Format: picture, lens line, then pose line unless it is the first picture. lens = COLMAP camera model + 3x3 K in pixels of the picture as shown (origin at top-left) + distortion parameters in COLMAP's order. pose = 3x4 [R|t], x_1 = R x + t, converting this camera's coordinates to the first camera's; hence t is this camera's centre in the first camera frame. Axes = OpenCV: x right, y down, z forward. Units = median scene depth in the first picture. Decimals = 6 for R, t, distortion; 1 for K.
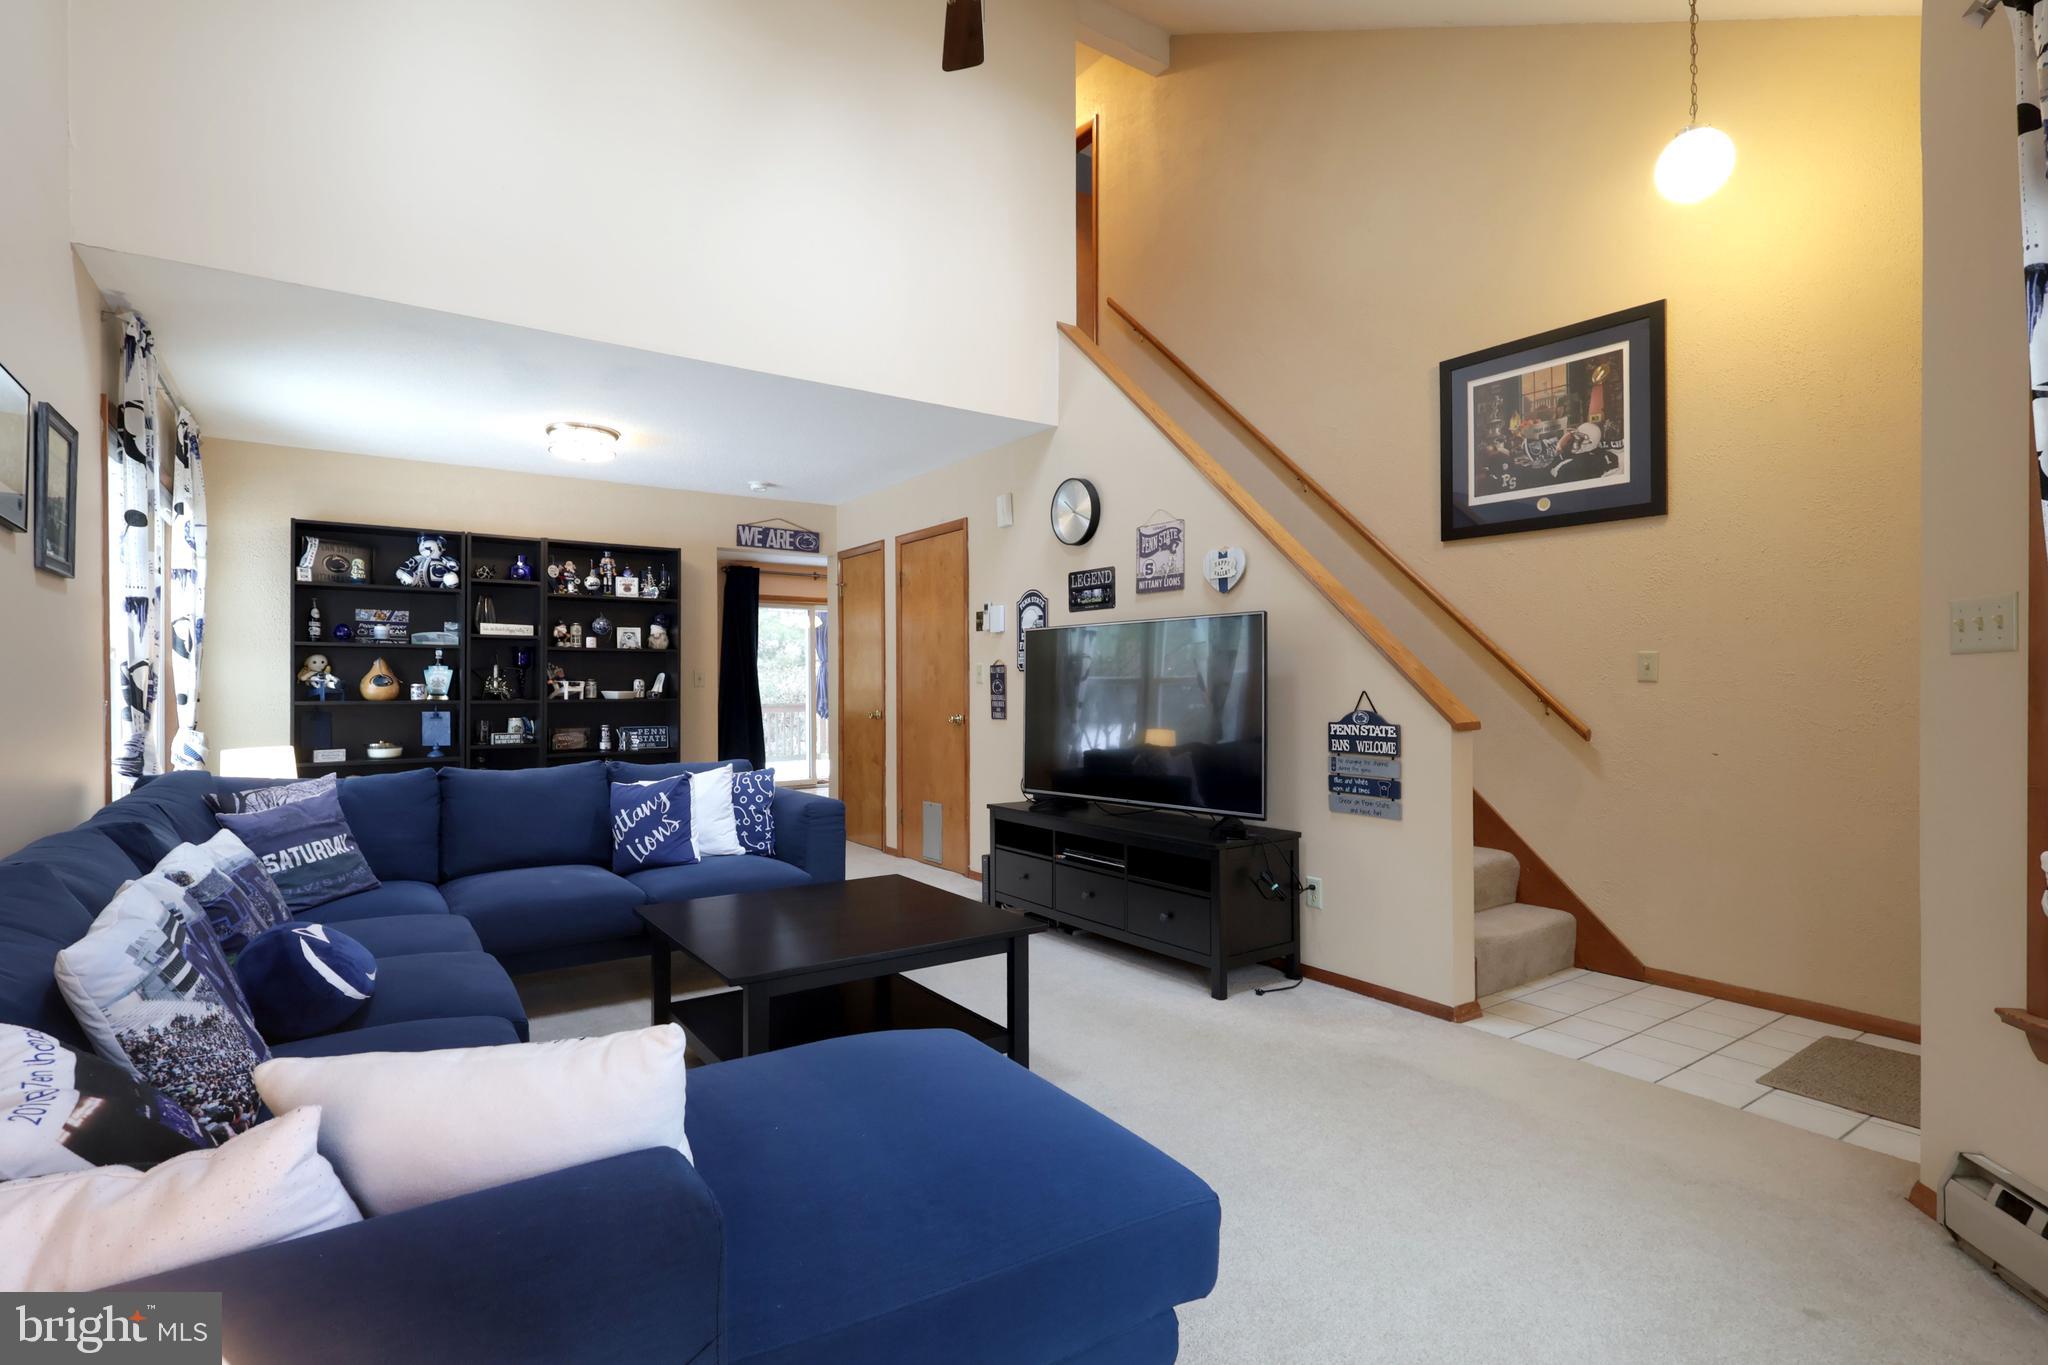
lens RADIAL K [[969.8, 0, 1004.2], [0, 969.8, 662.1], [0, 0, 1]] dist [0.000414, 0.000138]
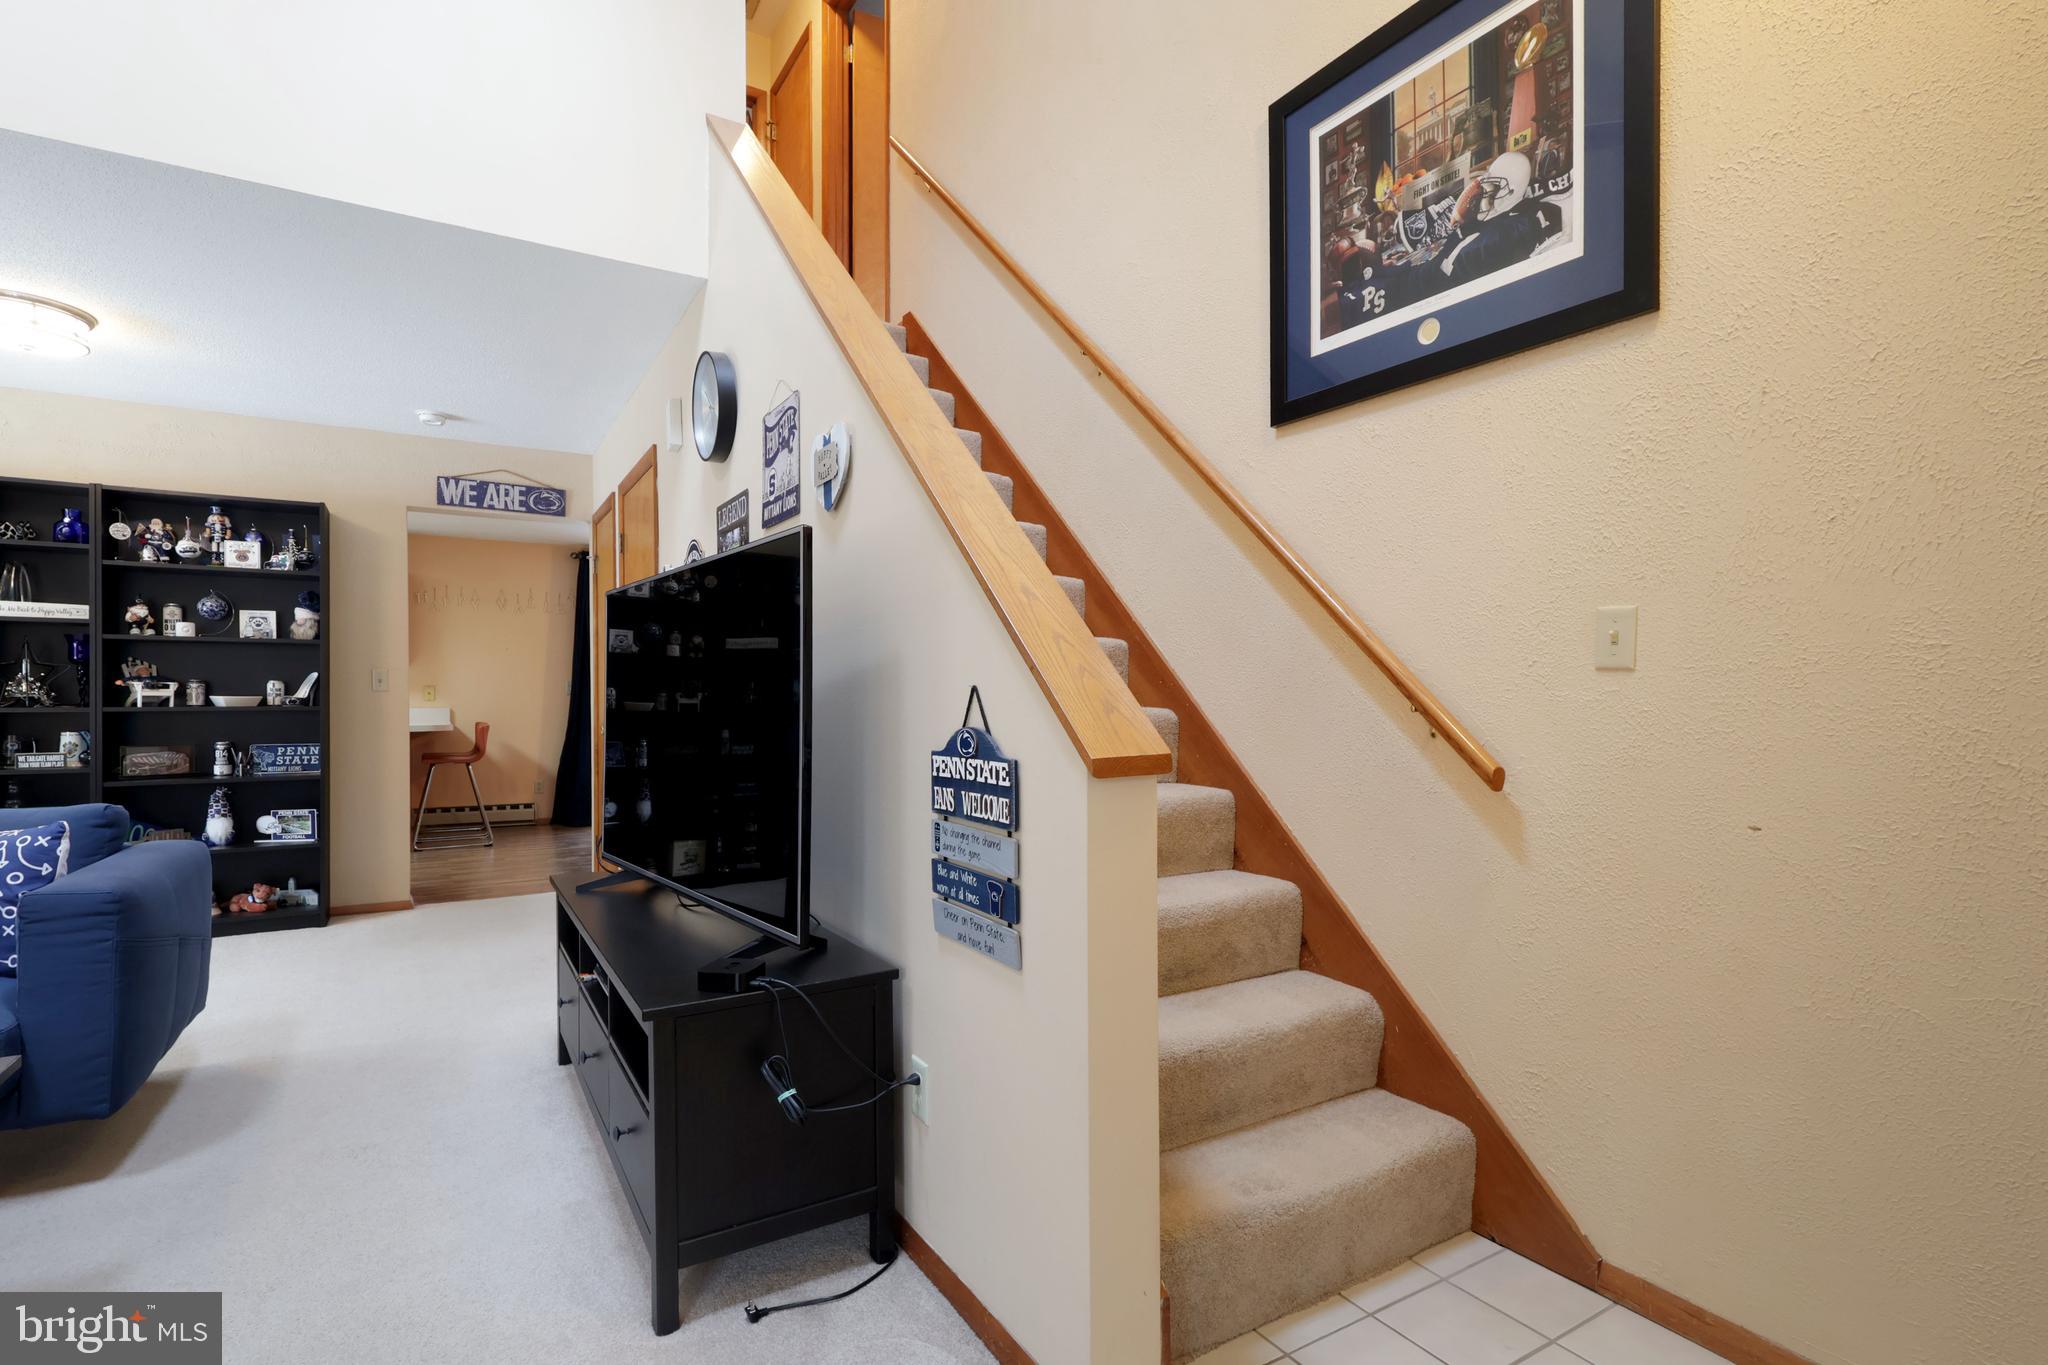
lens RADIAL K [[959.7, 0, 1017.0], [0, 959.7, 691.4], [0, 0, 1]] dist [-0.000456, 0.000245]
pose [[0.998084, 0.001687, -0.061844, 0.353898], [-0.000728, 0.999879, 0.015518, 0.021184], [0.061863, -0.015443, 0.997965, 0.452367]]
